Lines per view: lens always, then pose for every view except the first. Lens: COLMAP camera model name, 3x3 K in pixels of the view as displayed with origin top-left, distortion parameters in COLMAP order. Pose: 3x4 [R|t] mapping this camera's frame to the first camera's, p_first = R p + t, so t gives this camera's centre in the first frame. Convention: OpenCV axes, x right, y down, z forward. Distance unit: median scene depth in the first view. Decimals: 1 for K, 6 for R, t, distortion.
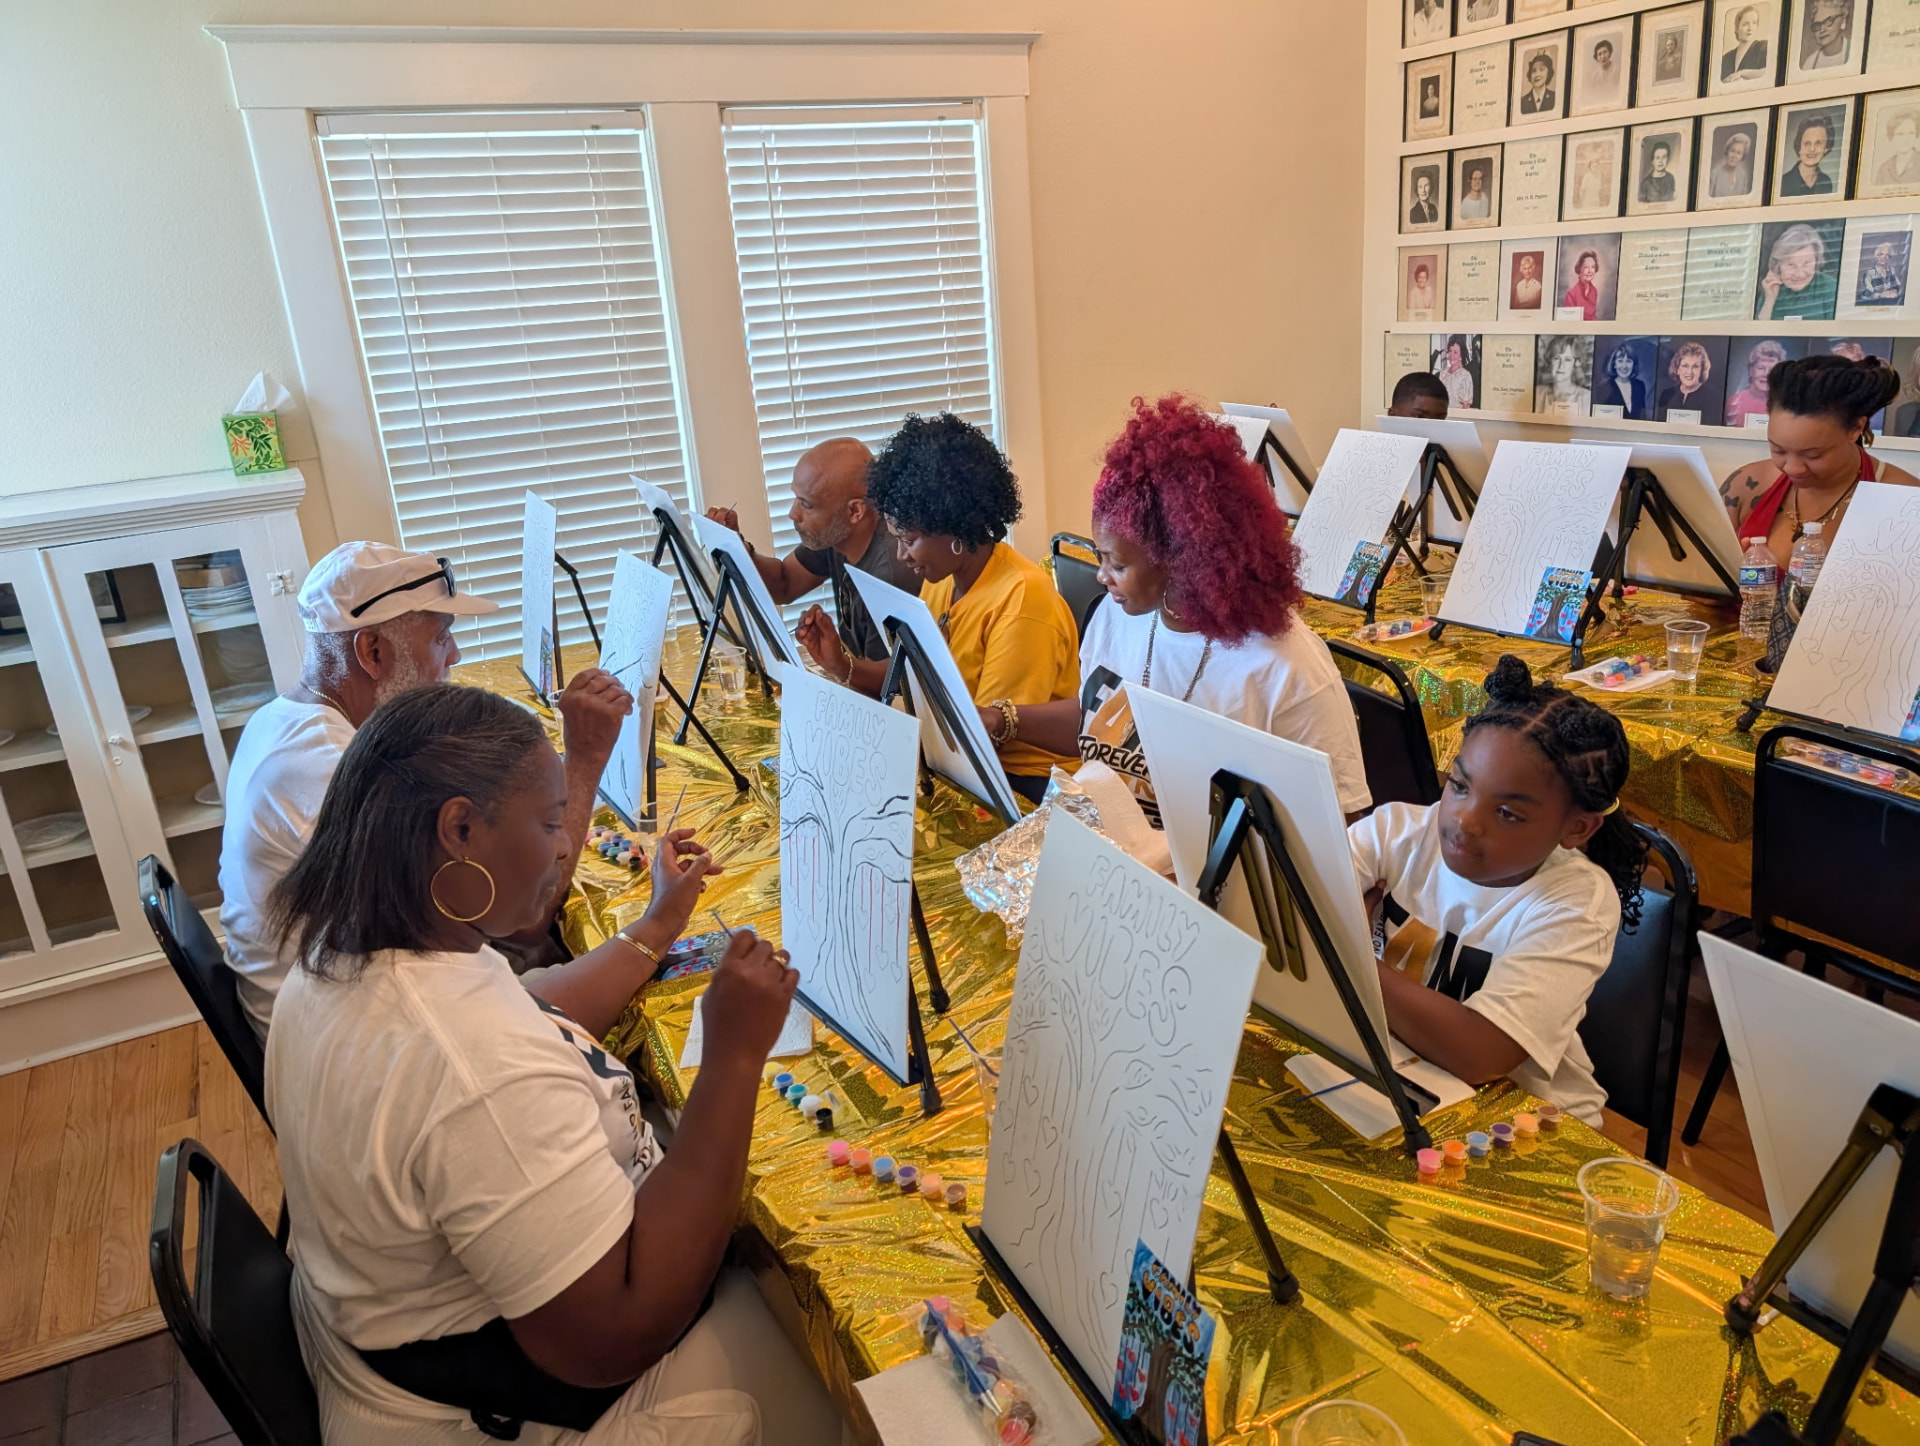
lens RADIAL K [[1390.0, 0, 954.6], [0, 1390.0, 738.2], [0, 0, 1]] dist [0.001928, -0.015922]
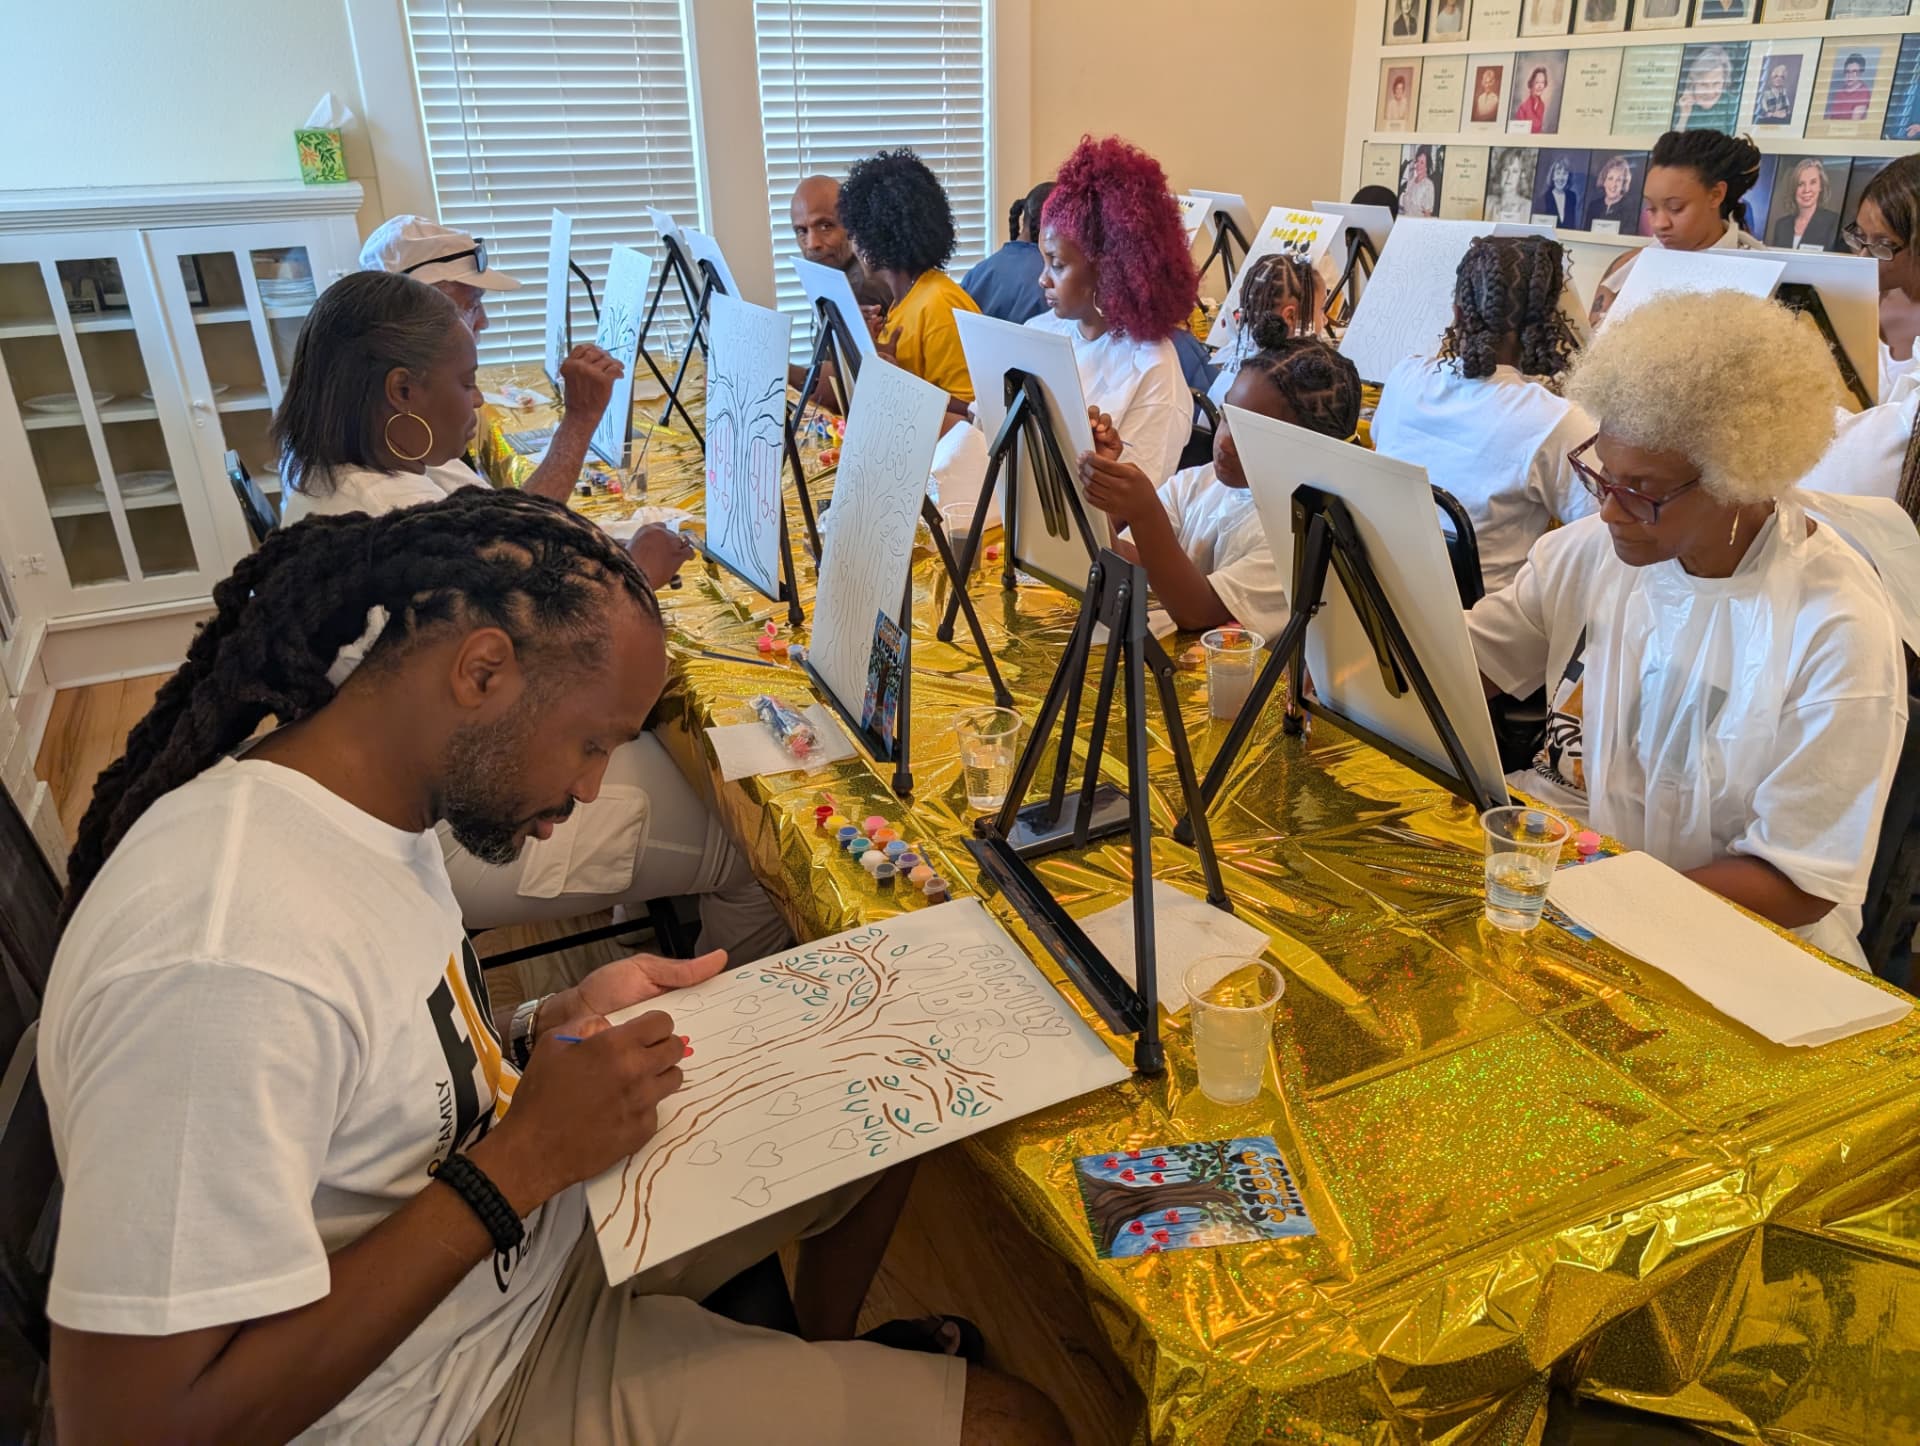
lens RADIAL K [[1390.0, 0, 965.5], [0, 1390.0, 726.7], [0, 0, 1]] dist [0.001928, -0.015922]
pose [[0.997438, 0.069434, -0.017196, 0.067590], [-0.067410, 0.992828, 0.098739, 0.089428], [0.023928, -0.097326, 0.994965, -0.148021]]
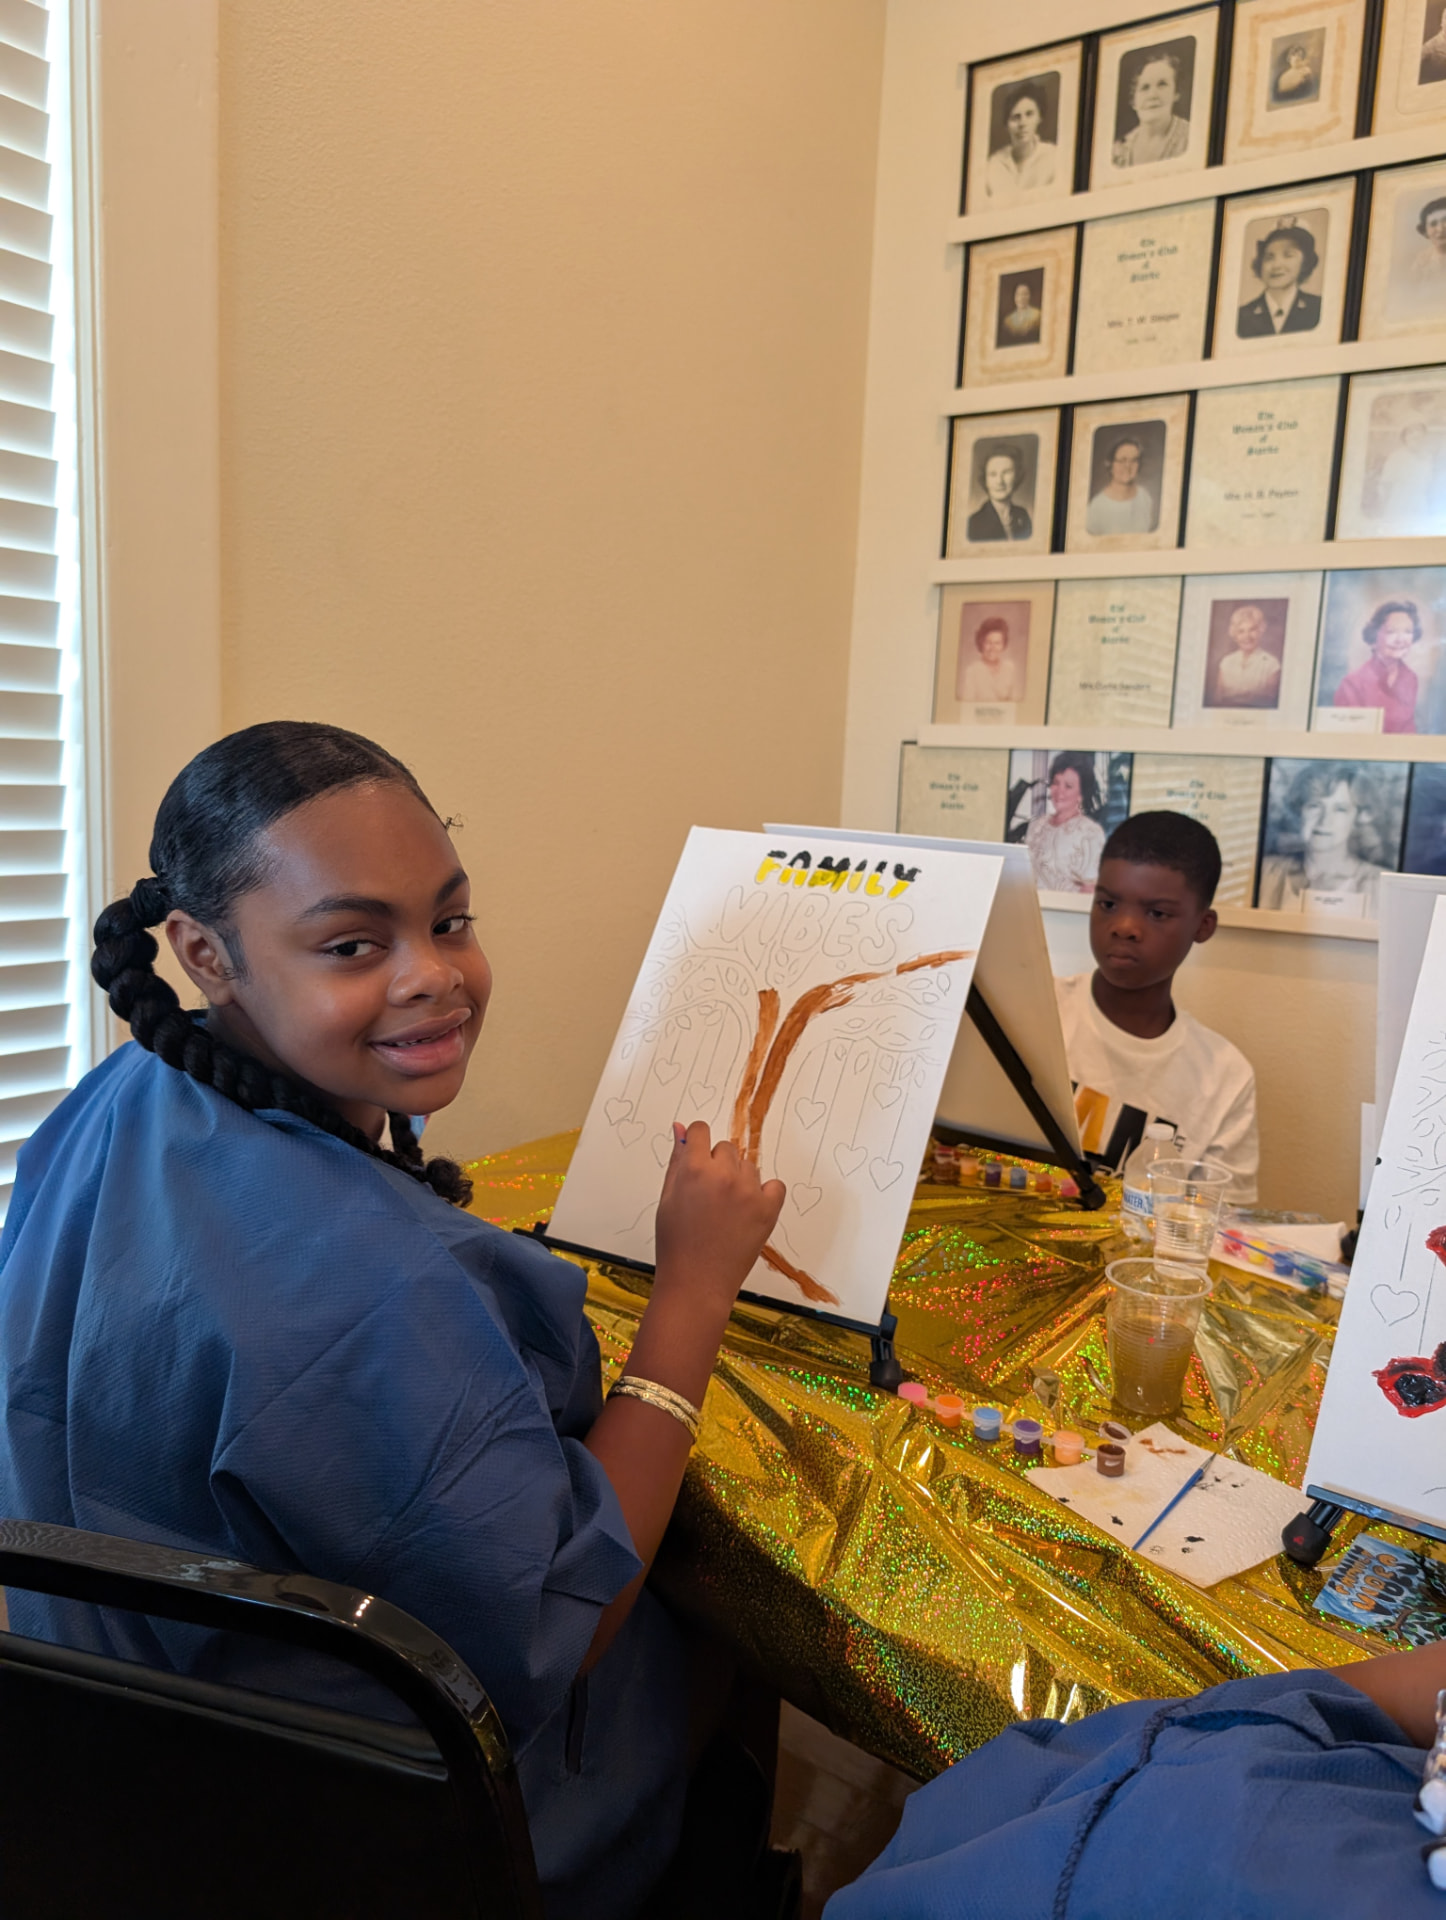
lens RADIAL K [[1390.0, 0, 758.0], [0, 1390.0, 990.7], [0, 0, 1]] dist [0.001928, -0.015922]
pose [[0.875535, 0.046104, 0.480951, 0.017843], [0.039621, 0.985233, -0.166571, -0.145633], [-0.481528, 0.164895, 0.860779, 0.749536]]
